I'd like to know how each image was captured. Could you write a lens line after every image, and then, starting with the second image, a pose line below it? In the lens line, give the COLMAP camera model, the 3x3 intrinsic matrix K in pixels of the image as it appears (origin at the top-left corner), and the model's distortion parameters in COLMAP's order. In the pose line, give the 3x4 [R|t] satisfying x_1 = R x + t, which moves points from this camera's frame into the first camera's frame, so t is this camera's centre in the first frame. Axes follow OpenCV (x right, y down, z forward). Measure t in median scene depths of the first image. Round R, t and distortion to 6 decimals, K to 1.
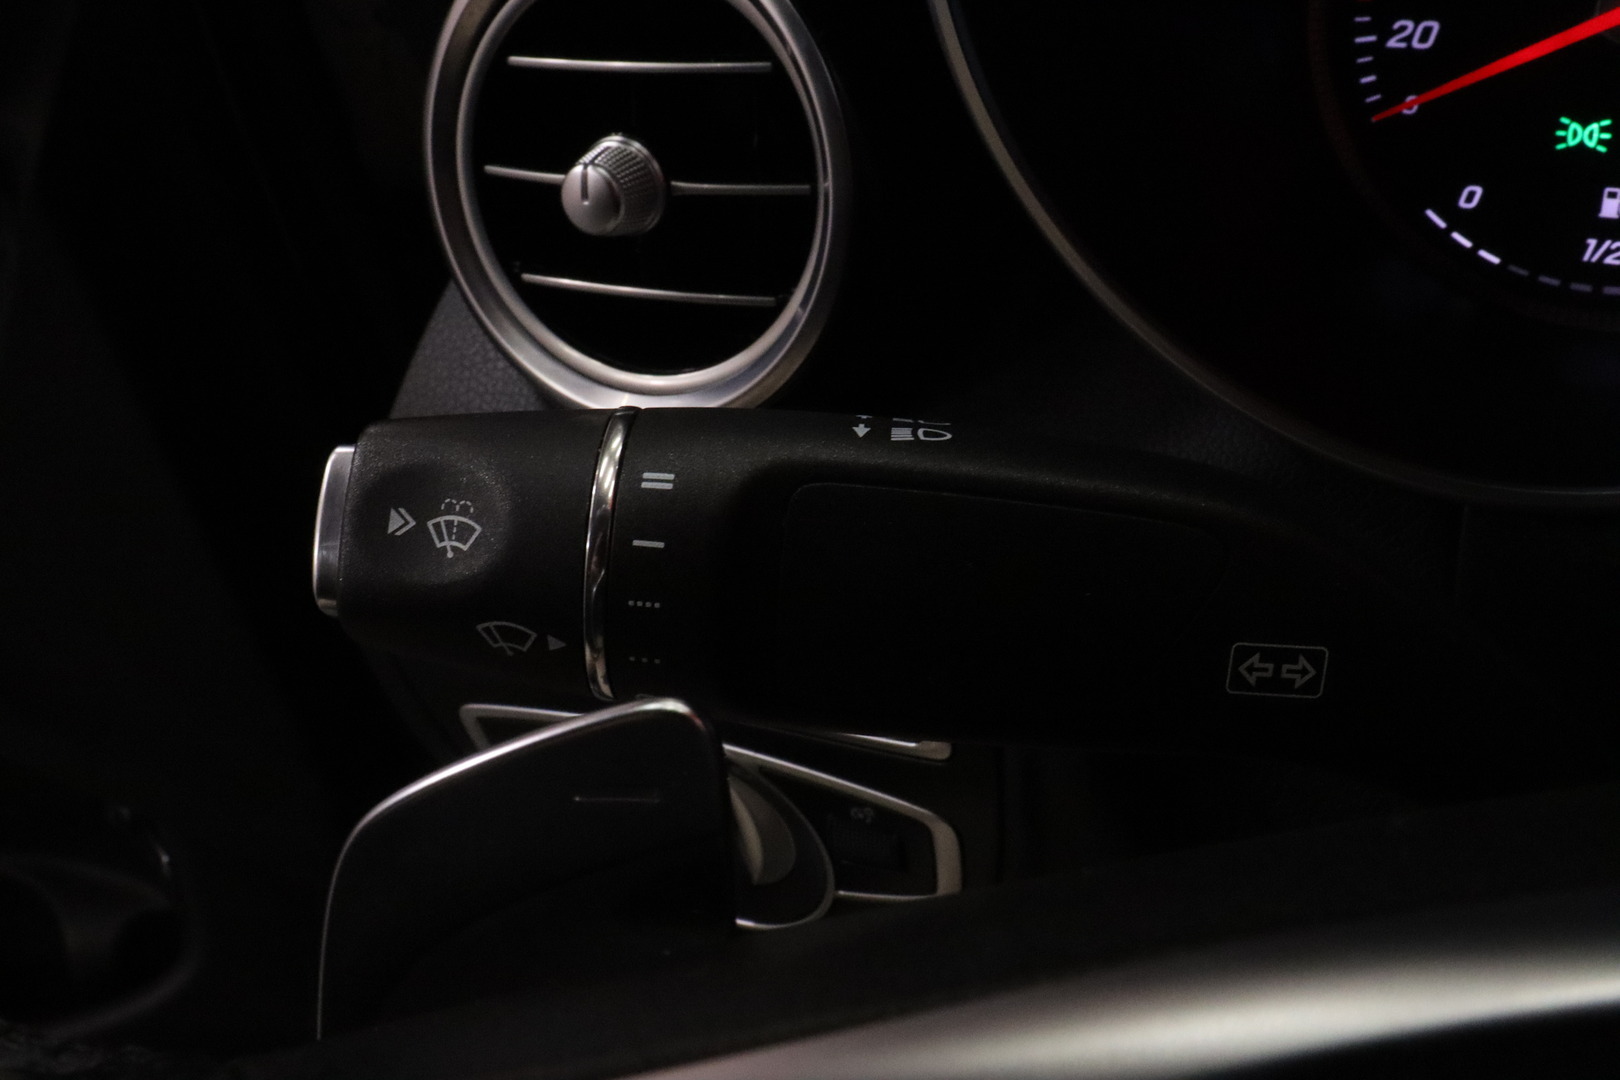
lens RADIAL K [[1822.0, 0, 810.0], [0, 1822.0, 540.0], [0, 0, 1]] dist [0.000460, -0.002058]
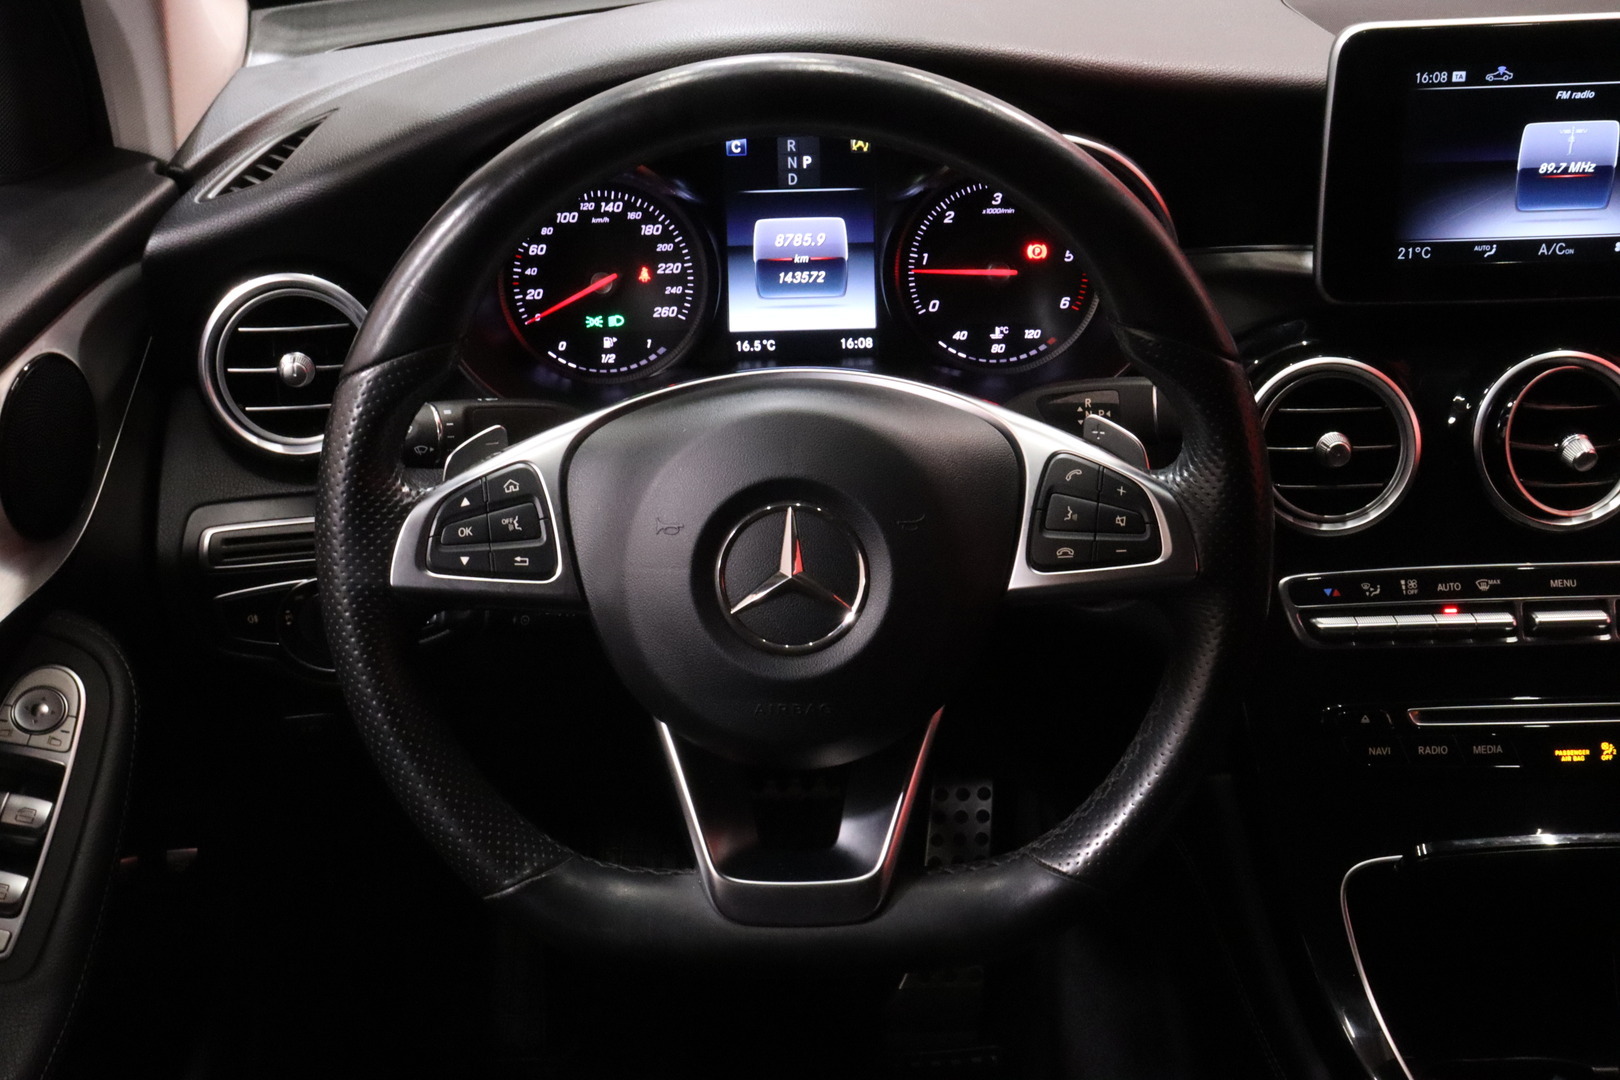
lens RADIAL K [[2016.5, 0, 810.0], [0, 2016.5, 540.0], [0, 0, 1]] dist [-0.044471, 0.252927]
pose [[0.855284, -0.143405, 0.497920, -0.957359], [0.200974, 0.977524, -0.063682, 0.404062], [-0.477597, 0.154535, 0.864882, -1.949366]]
